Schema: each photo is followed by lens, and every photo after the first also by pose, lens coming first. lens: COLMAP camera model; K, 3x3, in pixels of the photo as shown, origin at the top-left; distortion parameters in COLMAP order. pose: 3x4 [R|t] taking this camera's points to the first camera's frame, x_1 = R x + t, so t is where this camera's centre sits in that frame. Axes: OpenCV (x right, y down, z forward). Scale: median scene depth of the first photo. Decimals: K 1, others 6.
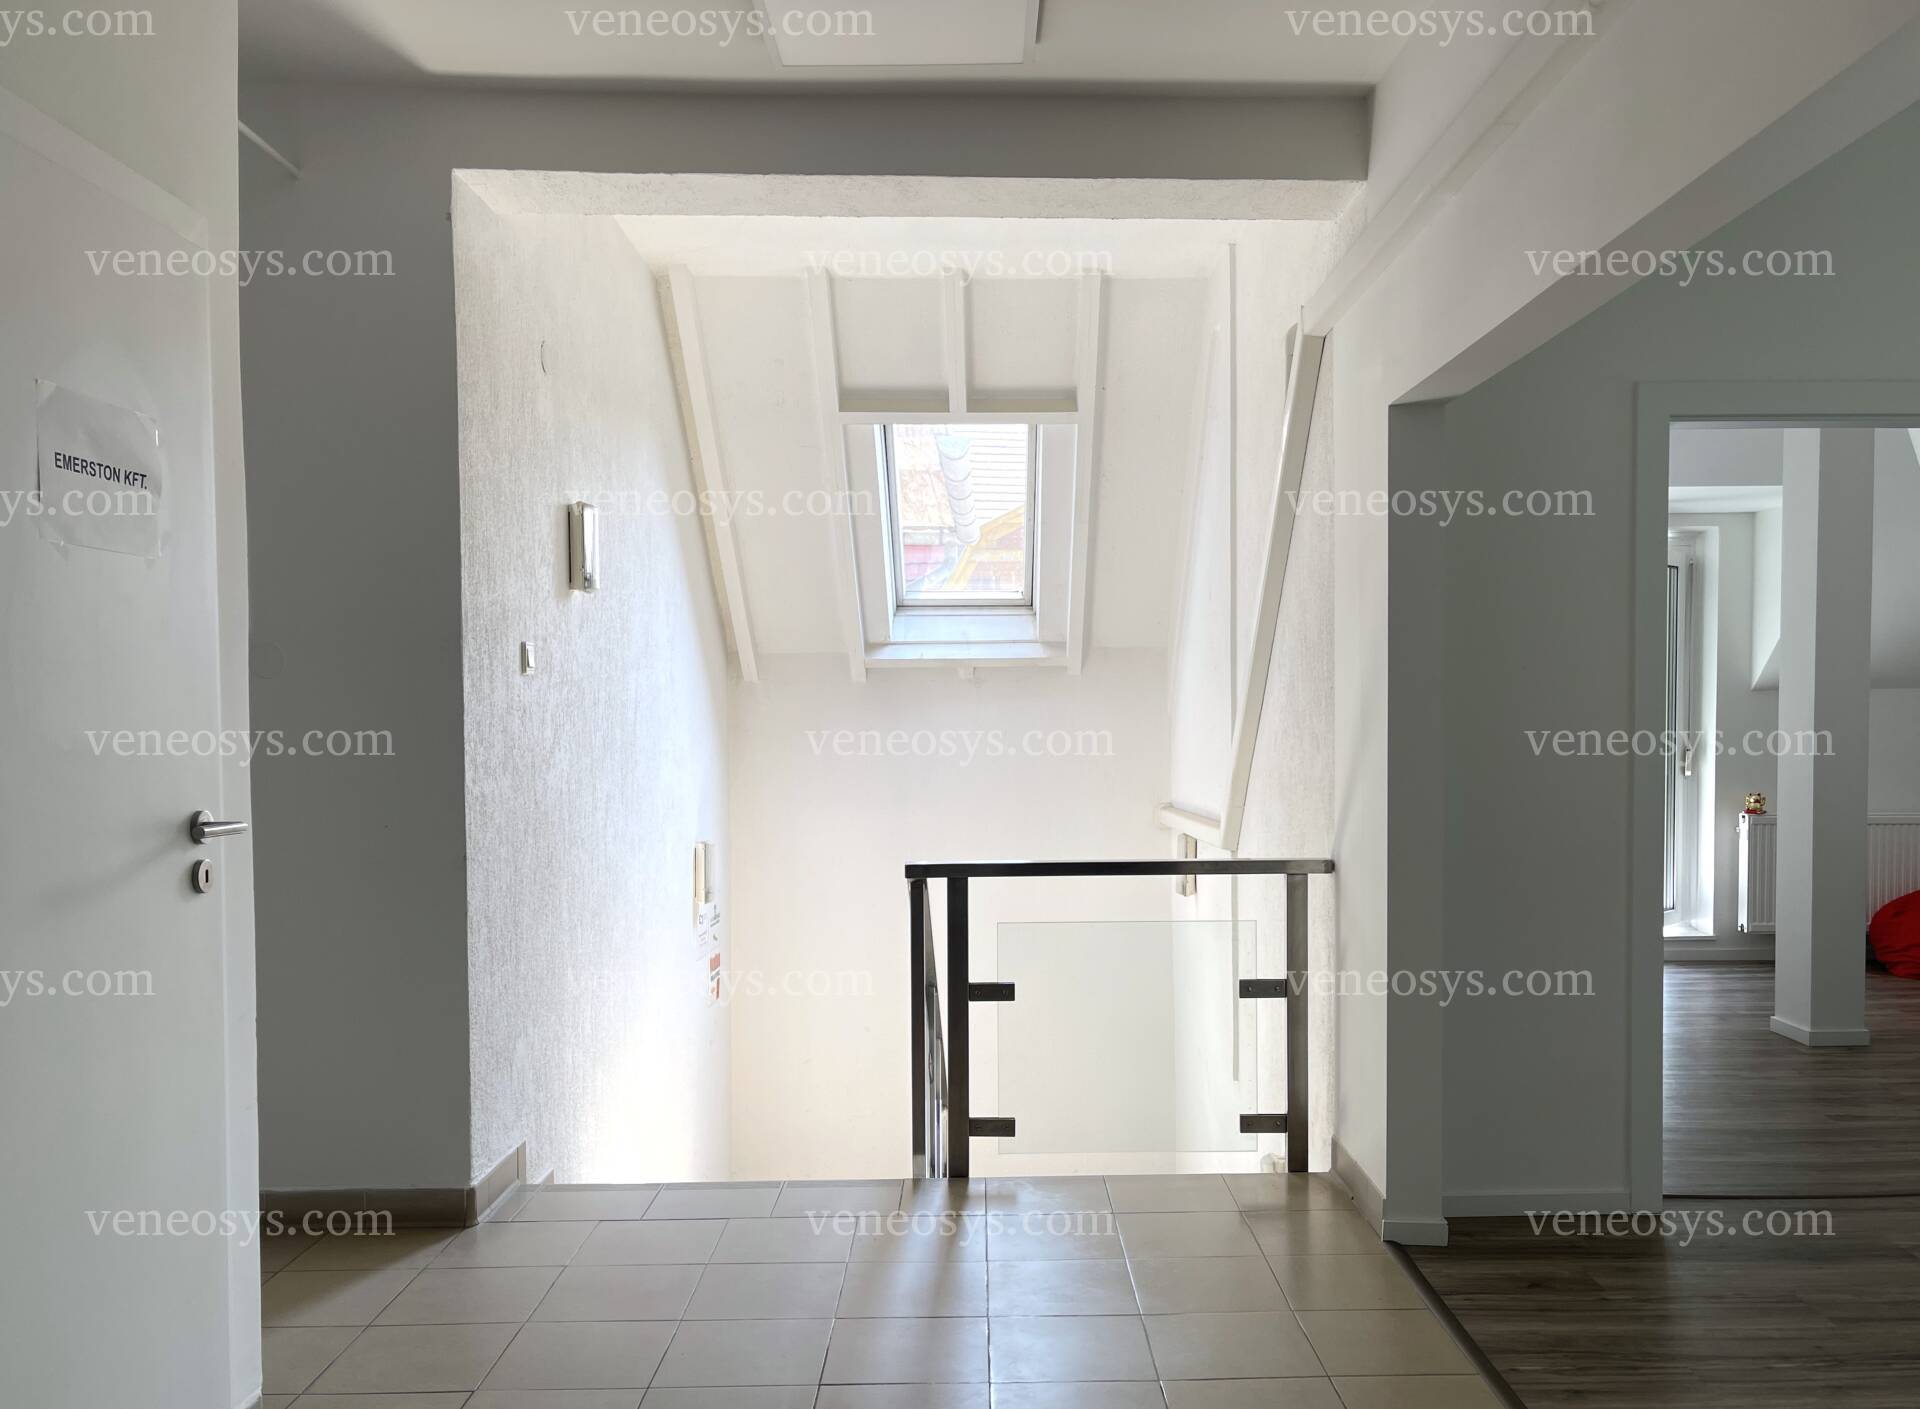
lens RADIAL K [[1510.7, 0, 960.0], [0, 1510.7, 704.5], [0, 0, 1]] dist [0.066770, -0.111827]
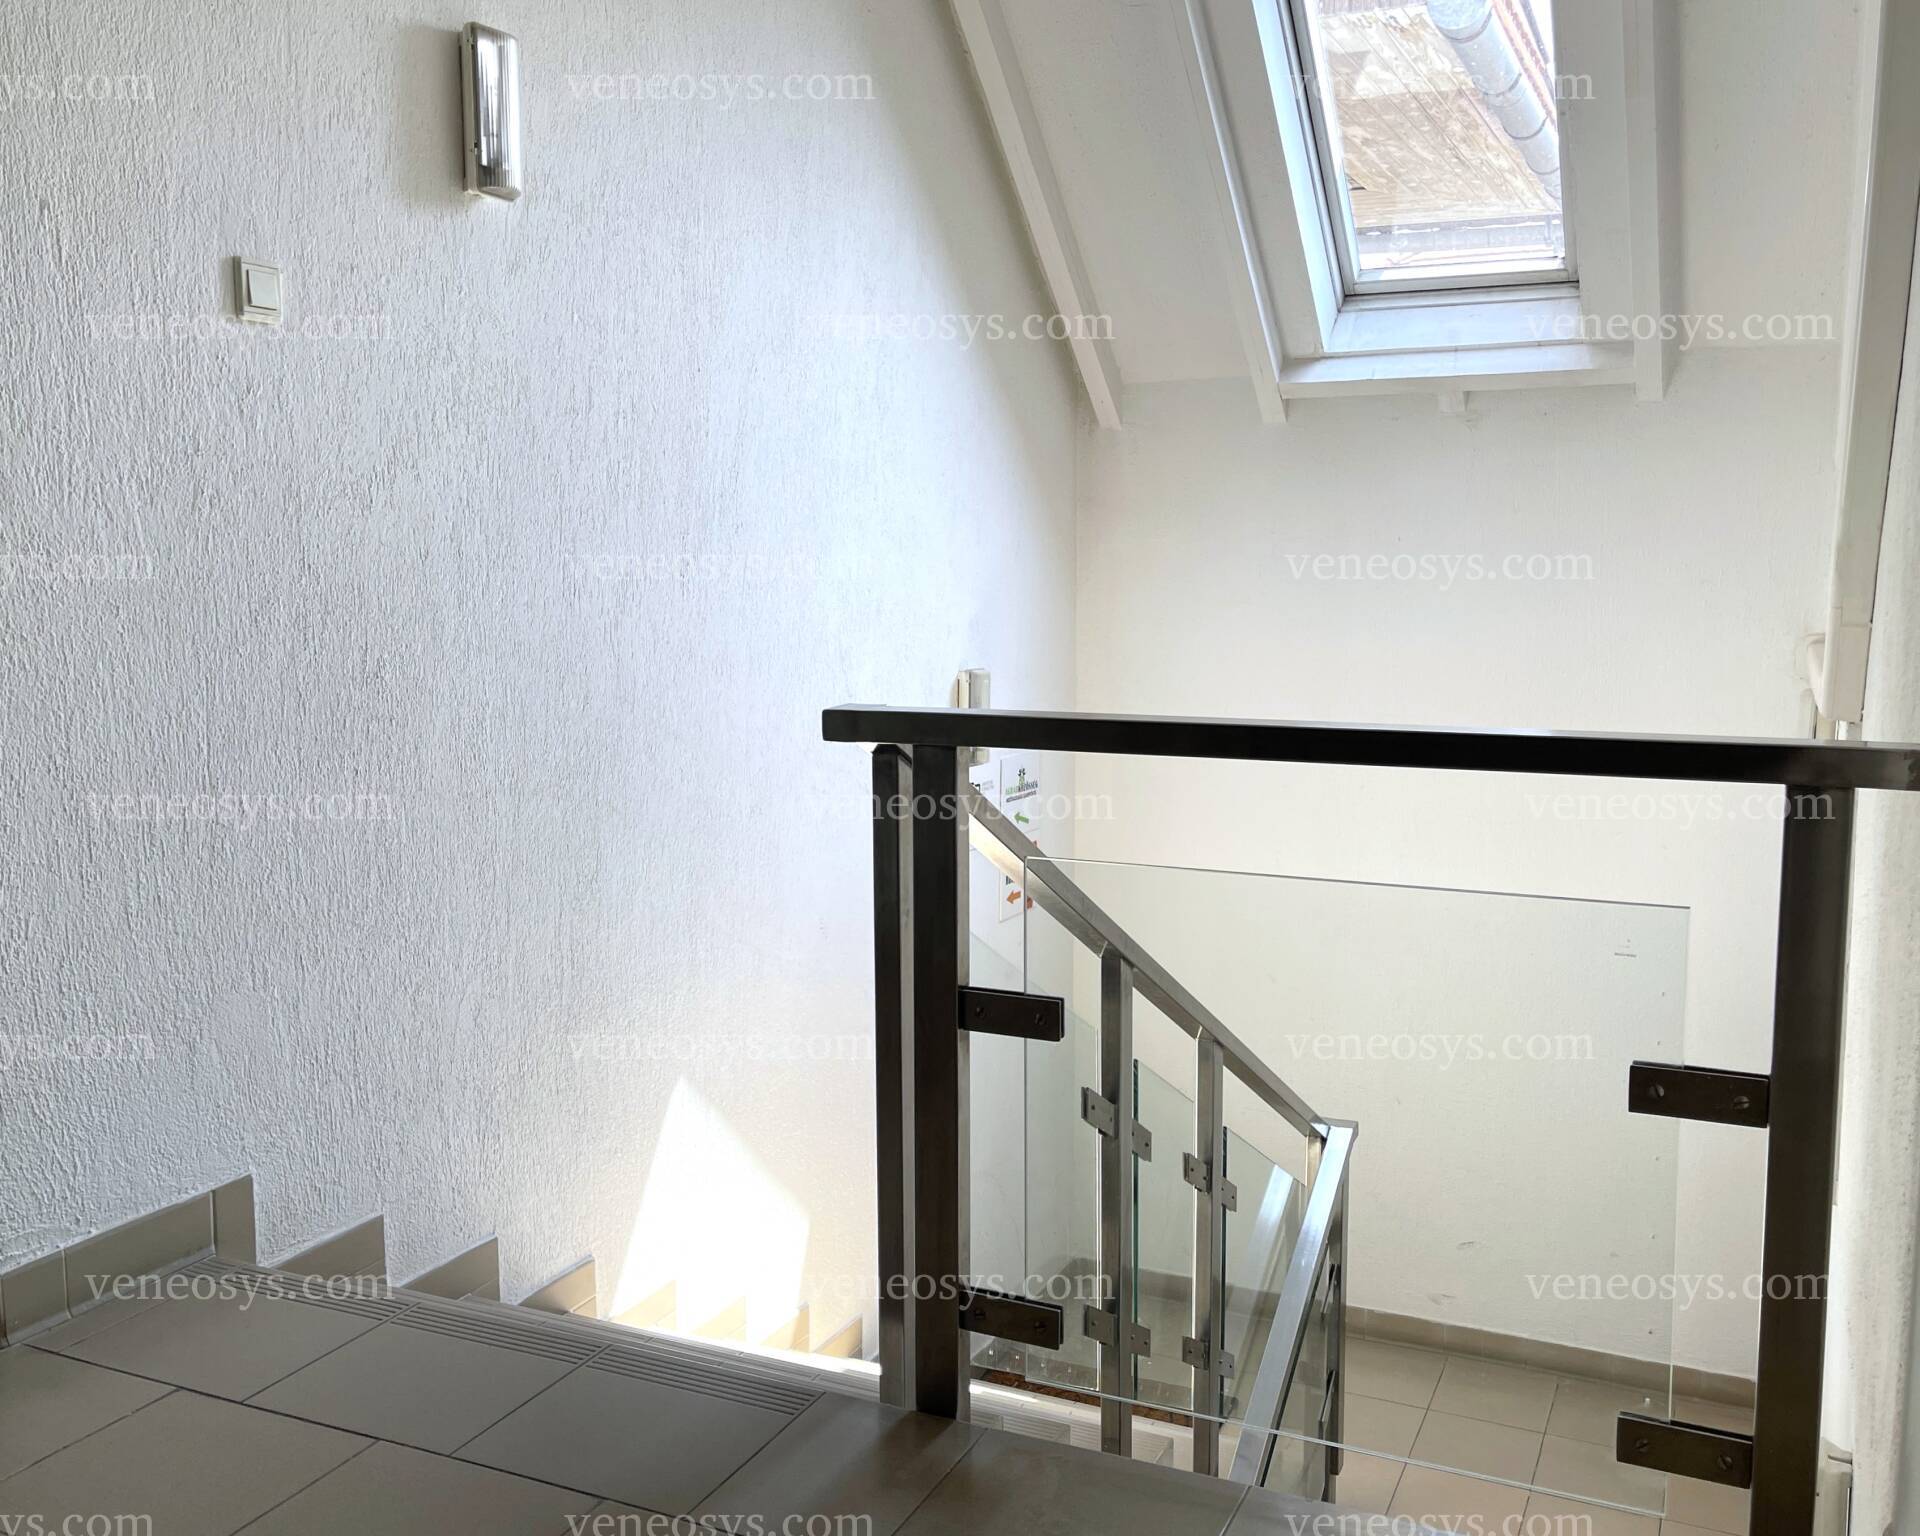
lens RADIAL K [[1733.3, 0, 958.6], [0, 1733.3, 686.1], [0, 0, 1]] dist [0.072119, -0.238541]
pose [[0.911474, 0.041310, -0.409277, 0.153219], [-0.005376, 0.996056, 0.088565, 0.041127], [0.411322, -0.078524, 0.908101, 0.419003]]
